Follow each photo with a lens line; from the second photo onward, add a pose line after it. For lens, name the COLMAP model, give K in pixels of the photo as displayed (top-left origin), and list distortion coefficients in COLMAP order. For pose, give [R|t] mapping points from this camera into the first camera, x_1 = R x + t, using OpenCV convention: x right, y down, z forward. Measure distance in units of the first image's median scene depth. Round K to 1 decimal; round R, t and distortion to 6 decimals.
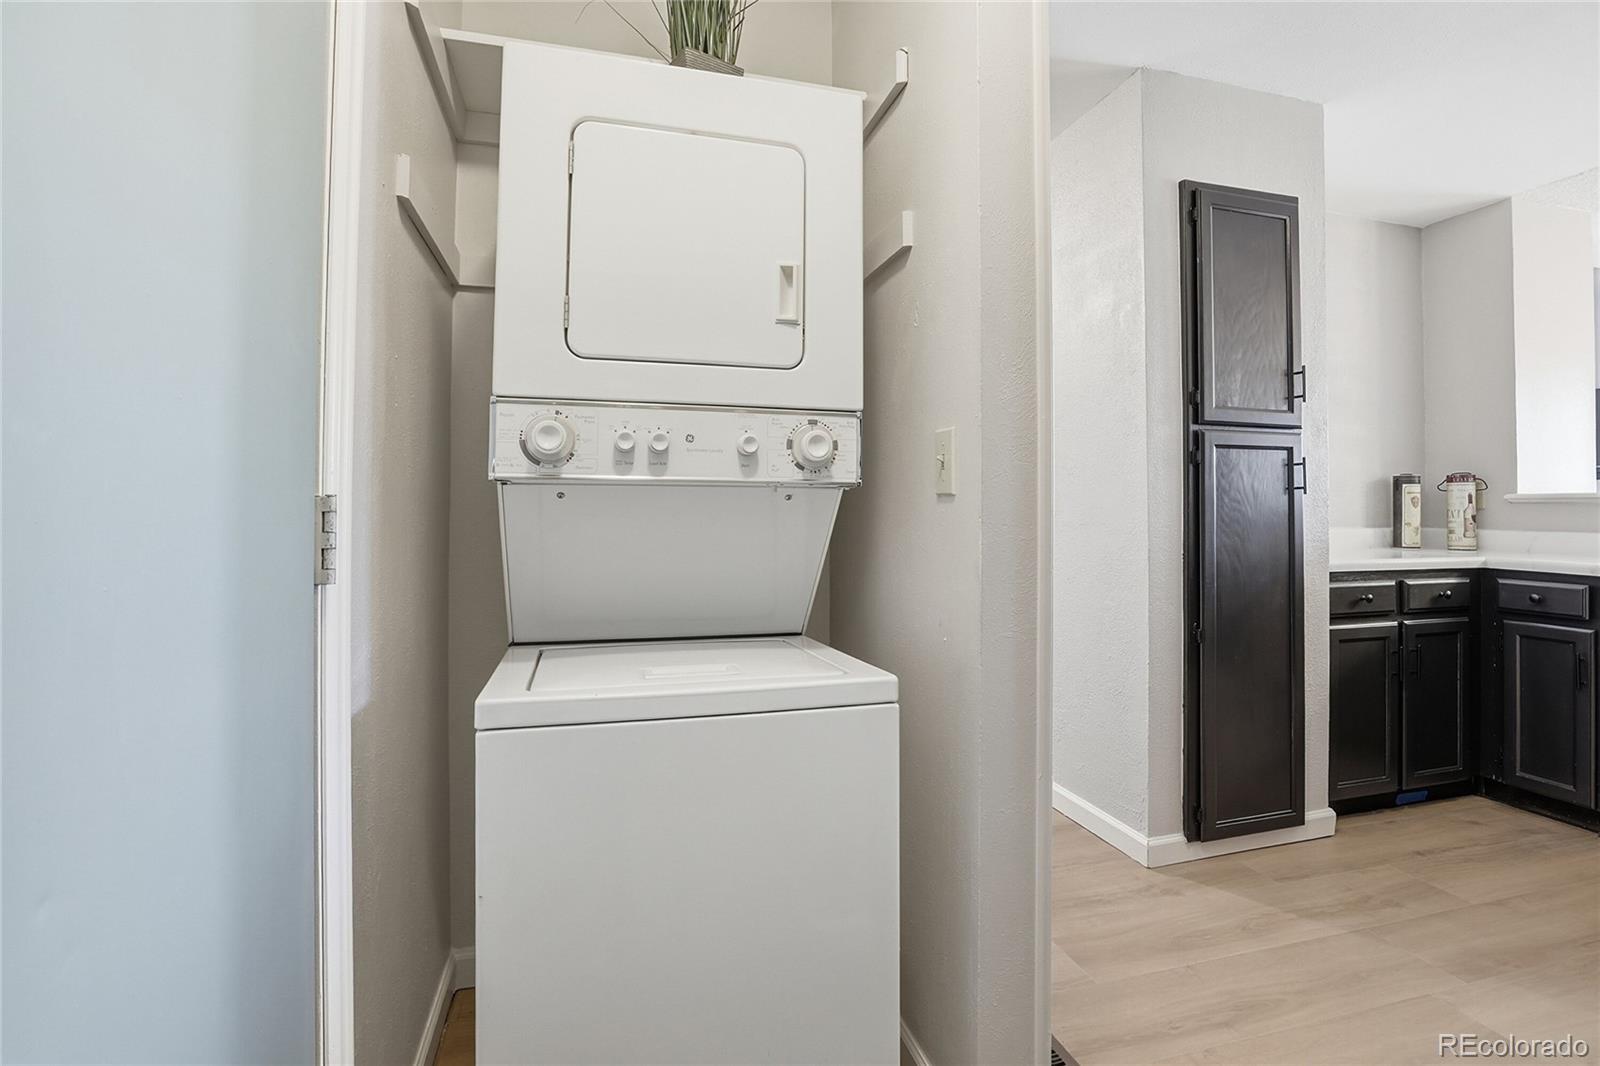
lens RADIAL K [[741.8, 0, 785.4], [0, 741.8, 494.6], [0, 0, 1]] dist [-0.032327, 0.004908]
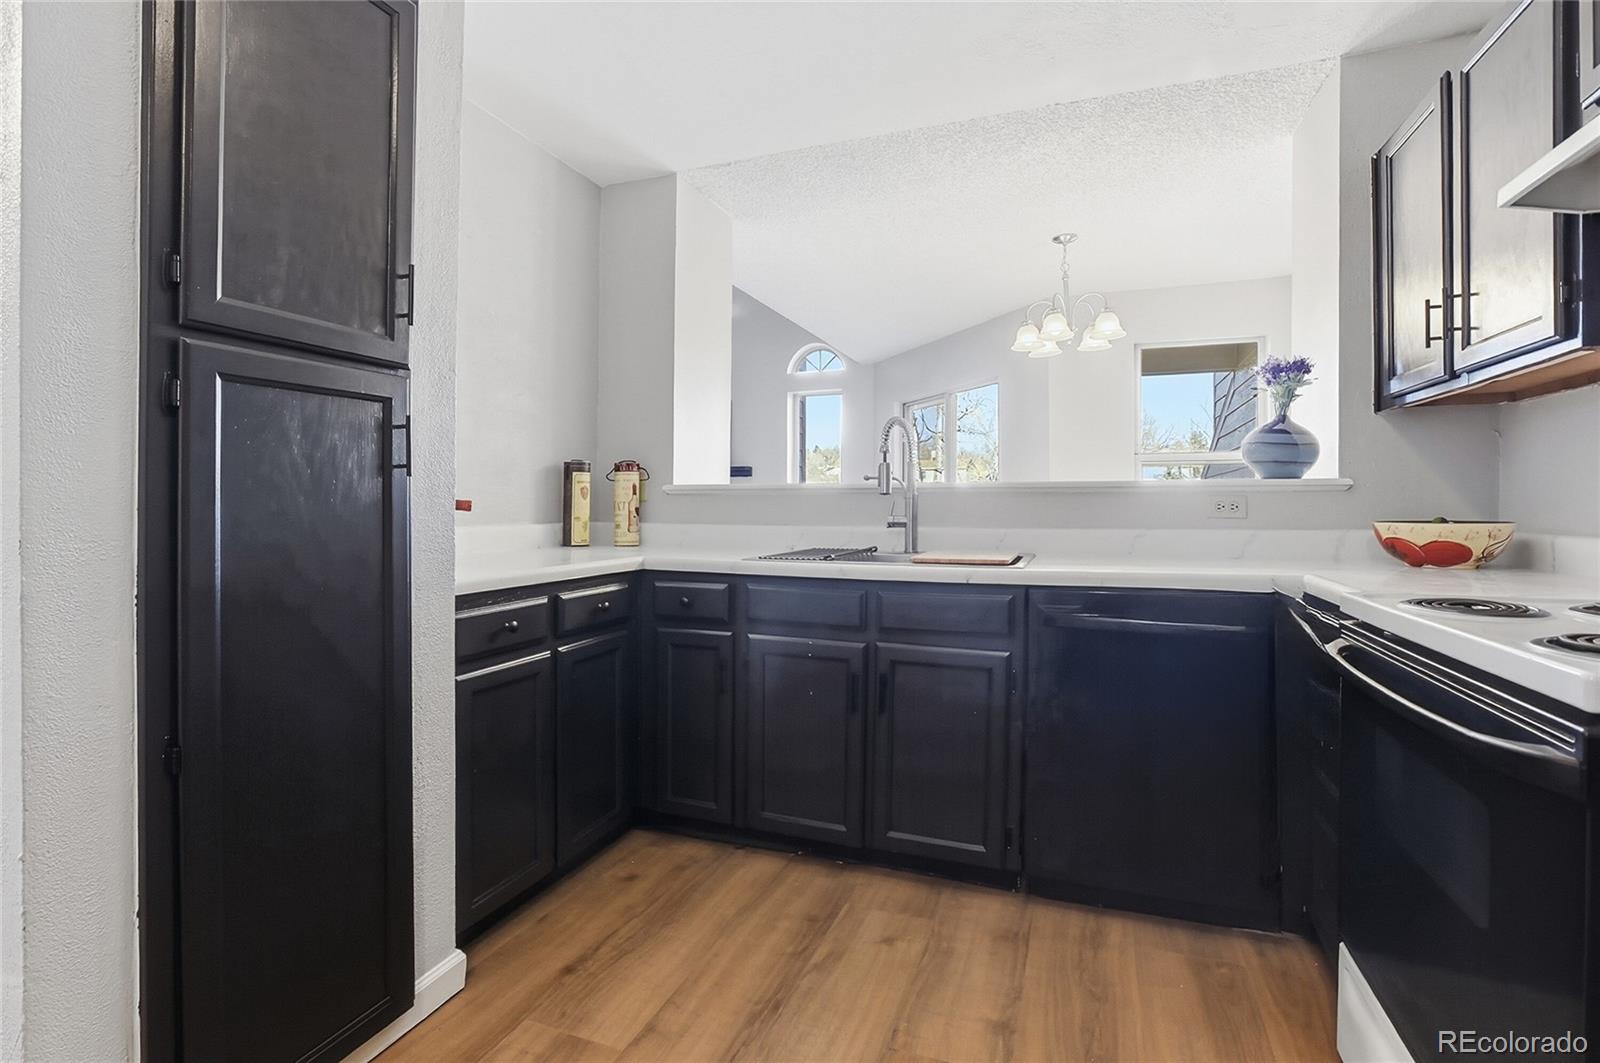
lens RADIAL K [[741.8, 0, 803.2], [0, 741.8, 503.7], [0, 0, 1]] dist [-0.032327, 0.004908]
pose [[0.576862, -0.003580, 0.816834, 0.366509], [-0.015318, 0.999767, 0.015200, 0.007142], [-0.816698, -0.021280, 0.576672, 0.344242]]
